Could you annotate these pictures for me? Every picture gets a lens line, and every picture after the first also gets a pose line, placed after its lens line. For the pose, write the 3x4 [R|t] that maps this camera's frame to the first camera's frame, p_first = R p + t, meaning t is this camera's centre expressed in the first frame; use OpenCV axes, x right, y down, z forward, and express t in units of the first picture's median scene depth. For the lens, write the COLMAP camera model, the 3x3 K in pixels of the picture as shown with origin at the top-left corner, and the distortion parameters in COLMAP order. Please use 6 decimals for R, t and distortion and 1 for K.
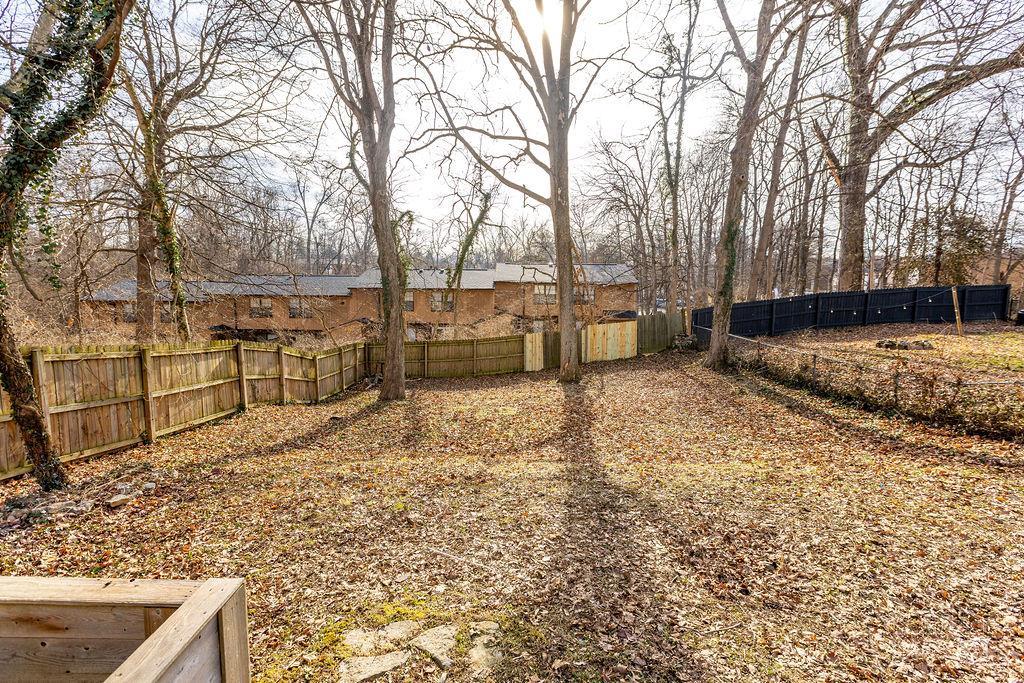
lens RADIAL K [[449.8, 0, 512.6], [0, 449.8, 330.8], [0, 0, 1]] dist [0.000194, -0.000096]
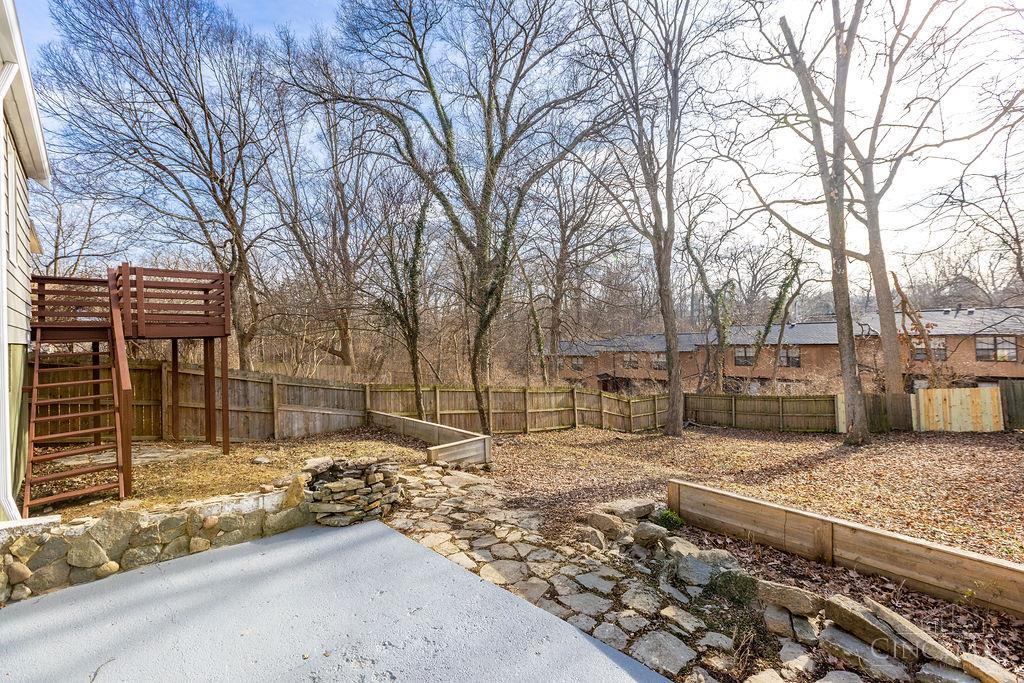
lens RADIAL K [[473.1, 0, 517.3], [0, 473.1, 337.4], [0, 0, 1]] dist [-0.000857, -0.000278]
pose [[0.672084, -0.024829, -0.740059, 0.460507], [-0.039537, 0.996809, -0.069349, -0.024673], [0.739419, 0.075868, 0.668957, -0.309989]]
